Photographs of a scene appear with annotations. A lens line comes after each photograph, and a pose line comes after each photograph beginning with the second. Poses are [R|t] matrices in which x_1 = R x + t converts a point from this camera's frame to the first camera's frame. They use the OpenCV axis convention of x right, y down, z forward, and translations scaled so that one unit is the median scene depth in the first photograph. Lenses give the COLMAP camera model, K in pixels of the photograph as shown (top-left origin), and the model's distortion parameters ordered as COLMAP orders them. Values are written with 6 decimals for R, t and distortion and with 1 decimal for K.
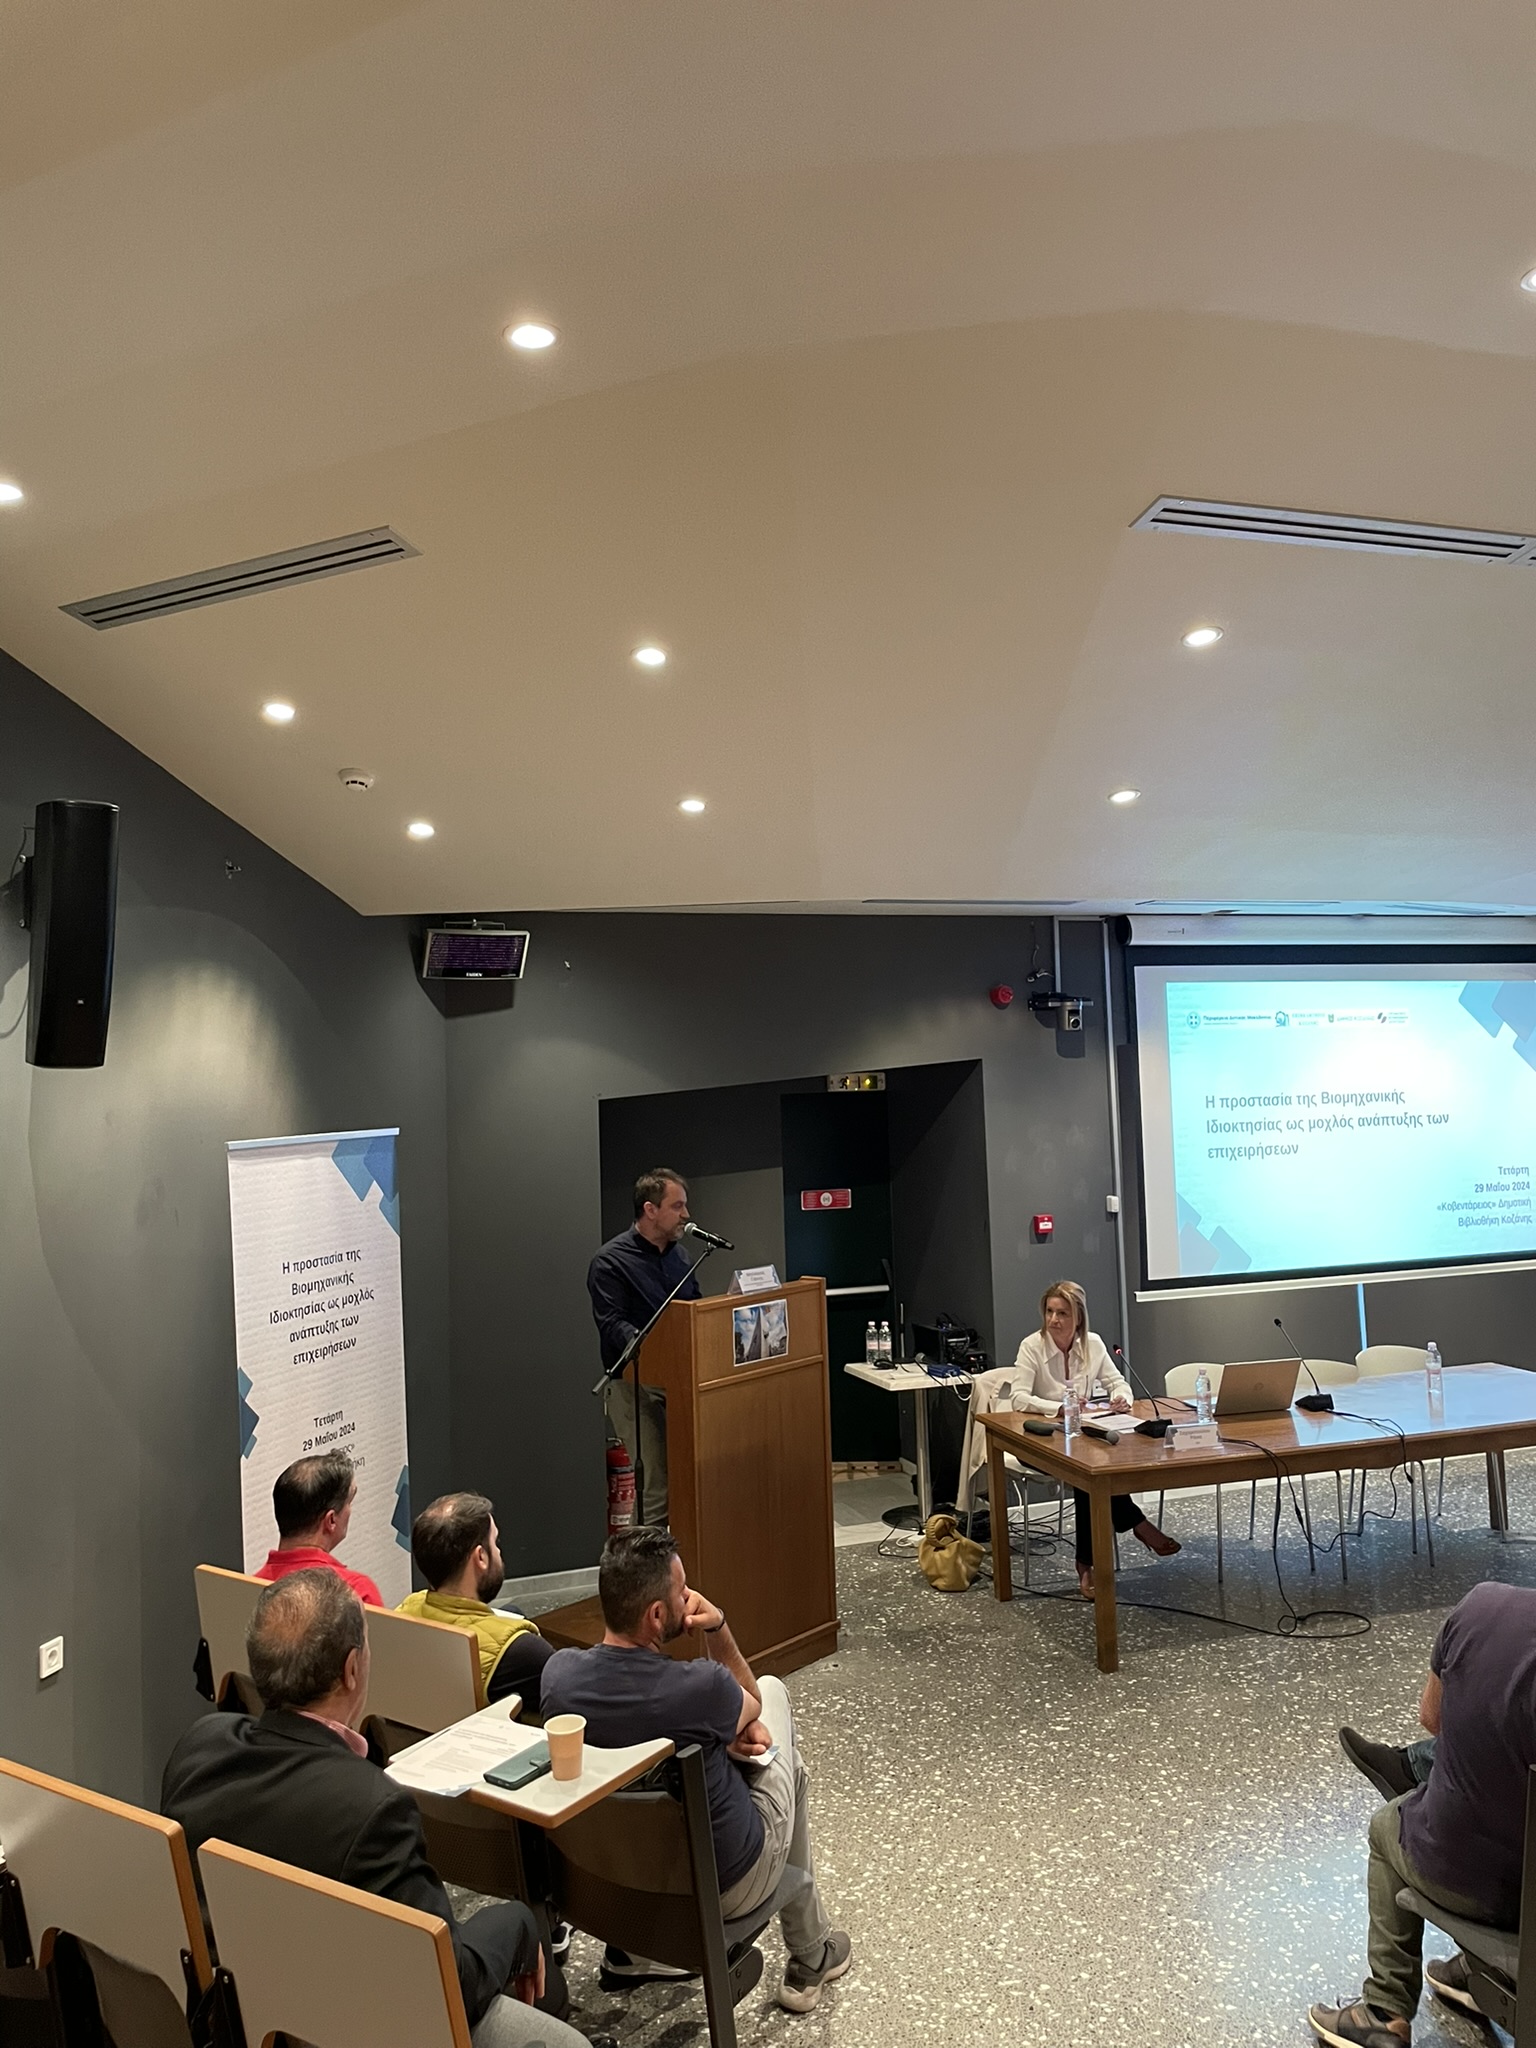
lens RADIAL K [[1548.2, 0, 773.5], [0, 1548.2, 993.6], [0, 0, 1]] dist [0.080033, -0.110844]
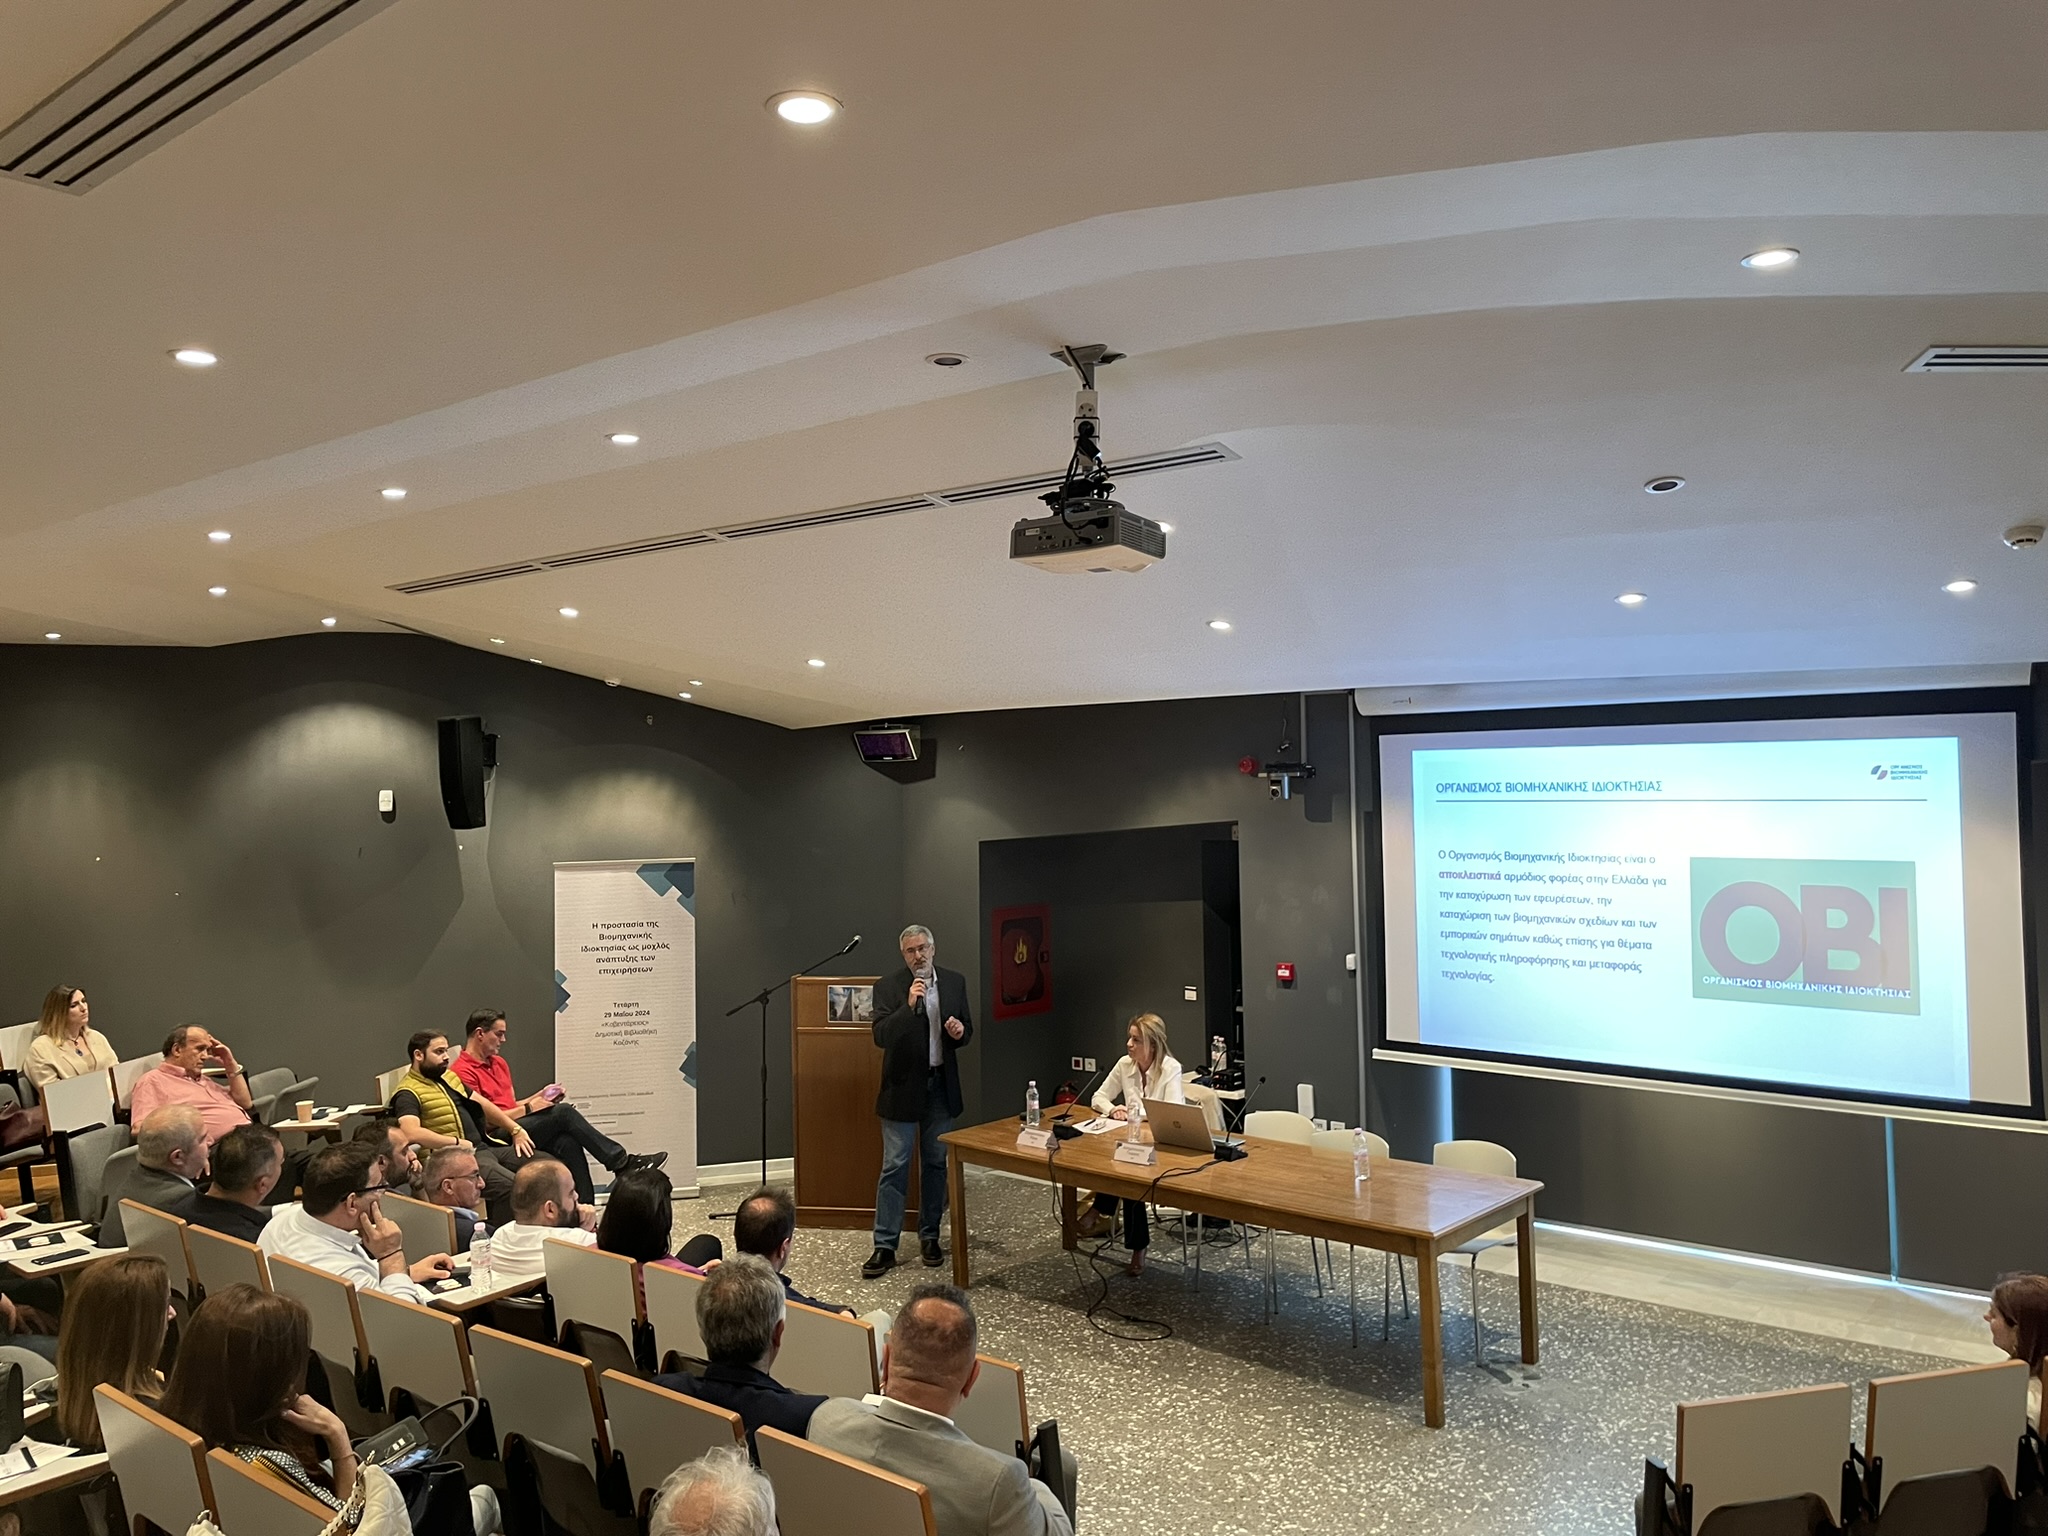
lens RADIAL K [[1548.2, 0, 1017.7], [0, 1548.2, 724.8], [0, 0, 1]] dist [0.080033, -0.110844]
pose [[0.503716, -0.010615, -0.863804, 1.350397], [0.048709, 0.998683, 0.016132, -0.071591], [0.862495, -0.050201, 0.503569, 0.369666]]
